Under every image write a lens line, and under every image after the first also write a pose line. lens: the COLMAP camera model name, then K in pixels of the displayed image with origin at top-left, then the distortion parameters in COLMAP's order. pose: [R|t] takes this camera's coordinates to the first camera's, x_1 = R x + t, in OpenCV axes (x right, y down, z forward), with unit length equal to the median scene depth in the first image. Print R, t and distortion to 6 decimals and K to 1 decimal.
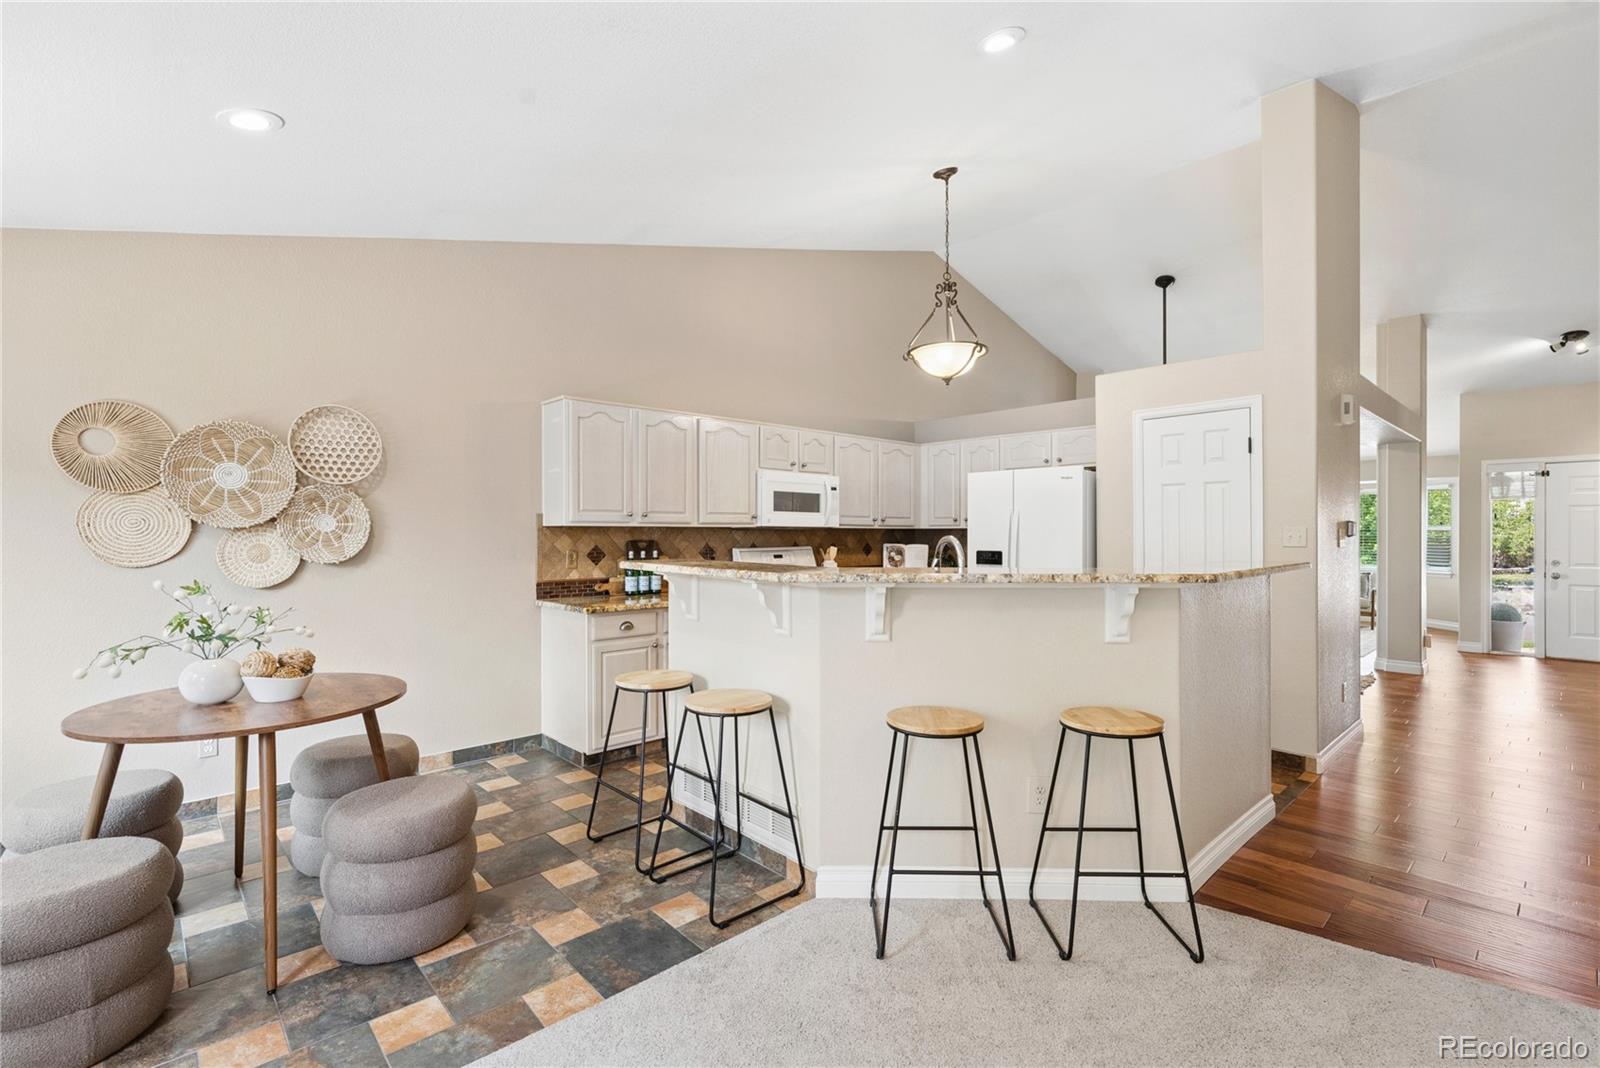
lens RADIAL K [[725.7, 0, 800.9], [0, 725.7, 534.3], [0, 0, 1]] dist [0.000925, -0.001508]
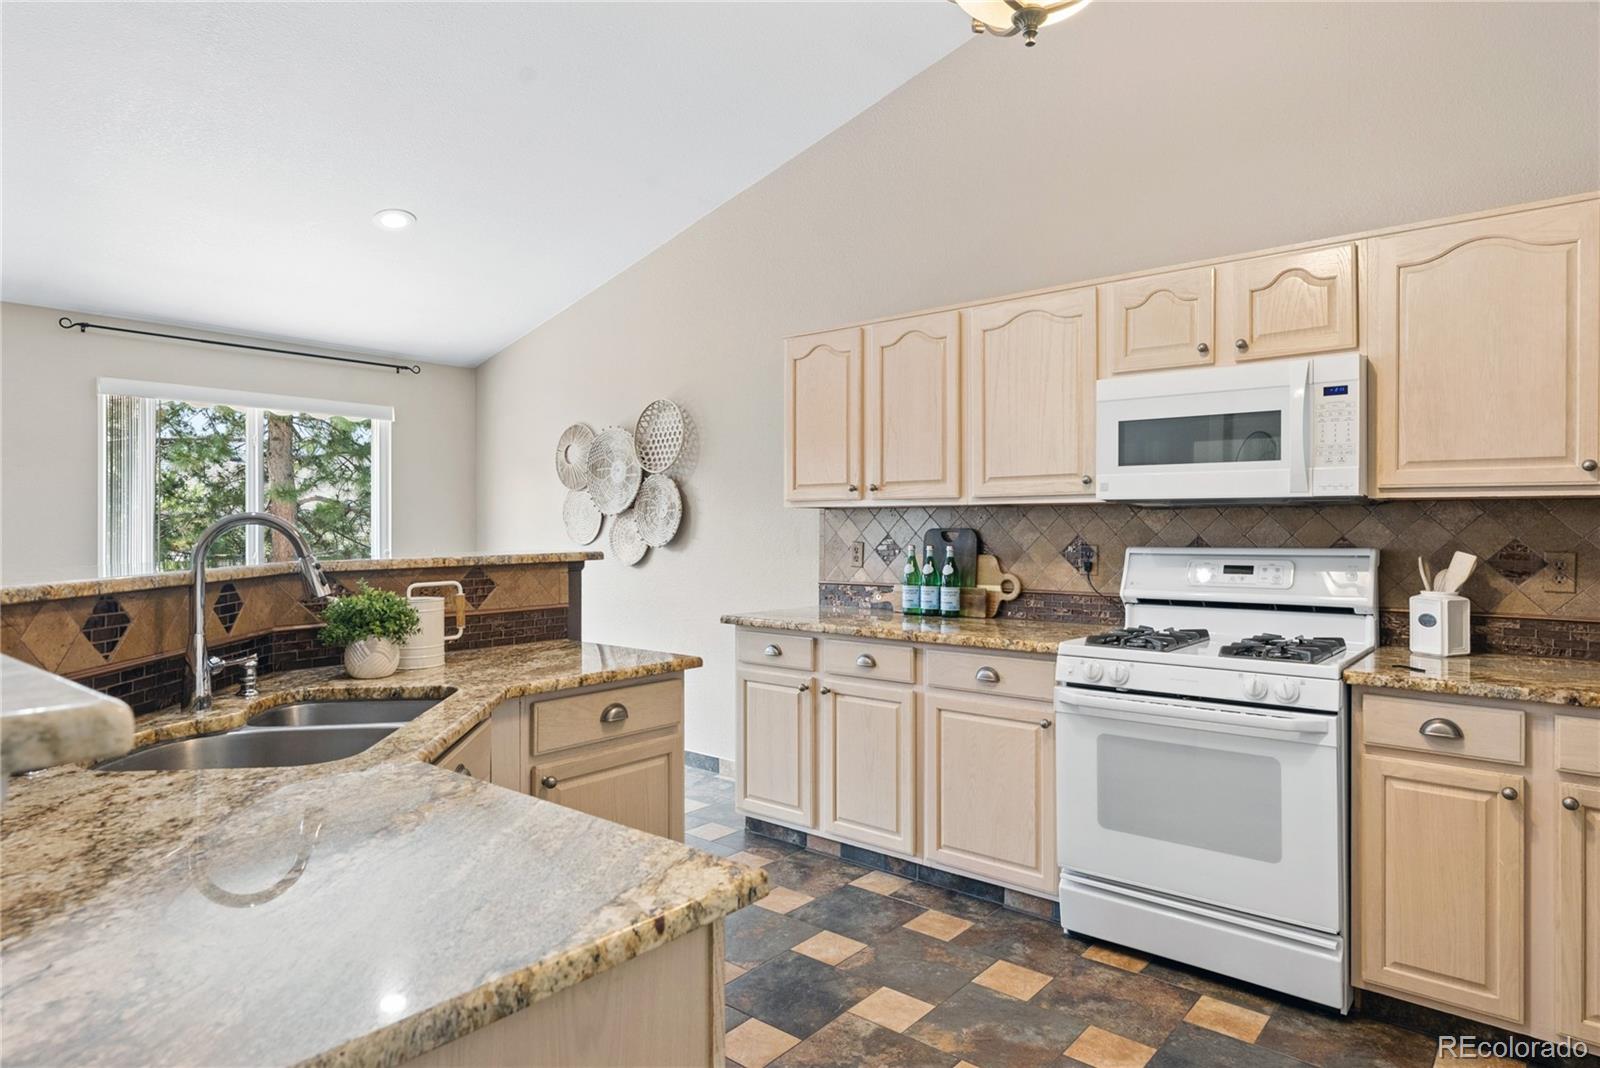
lens RADIAL K [[909.4, 0, 786.4], [0, 909.4, 523.8], [0, 0, 1]] dist [-0.000563, -0.000270]
pose [[0.119212, -0.000196, -0.992869, 0.634303], [-0.000216, 1.000000, -0.000223, 0.005227], [0.992869, 0.000241, 0.119212, 0.925185]]
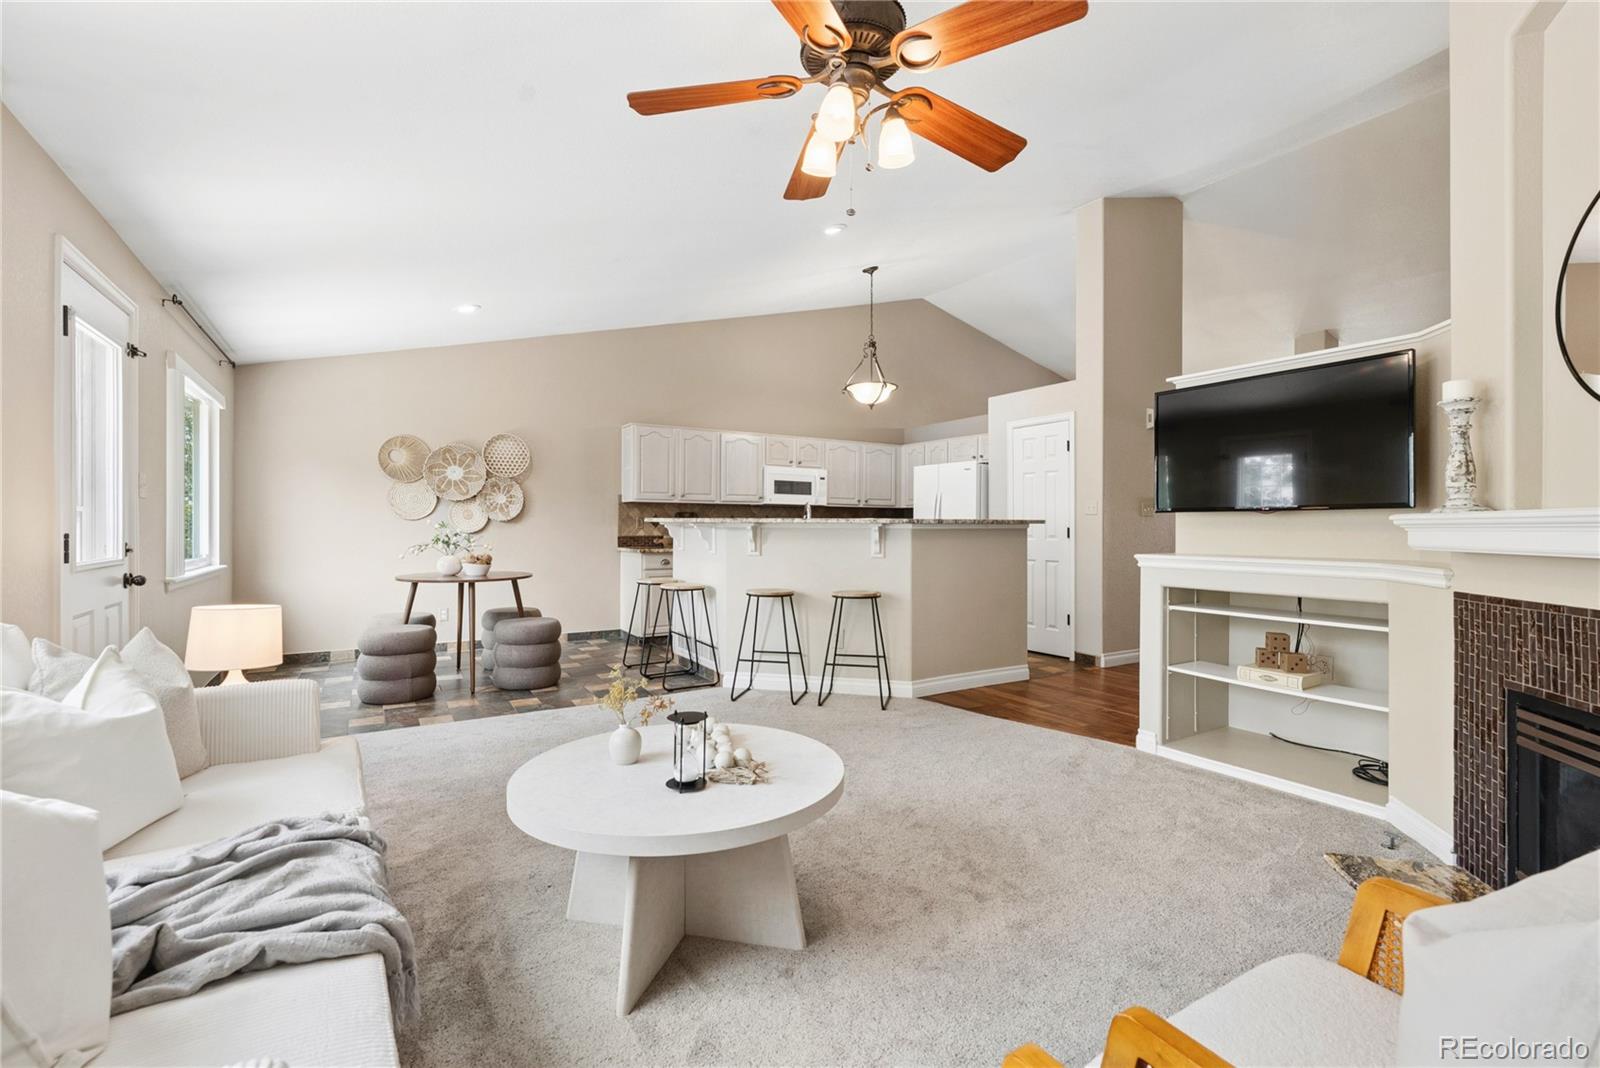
lens RADIAL K [[725.7, 0, 808.3], [0, 725.7, 526.3], [0, 0, 1]] dist [0.000925, -0.001508]
pose [[0.980395, 0.005342, -0.196970, 0.412464], [-0.005734, 0.999983, -0.001417, 0.046792], [0.196959, 0.002518, 0.980408, -0.565750]]
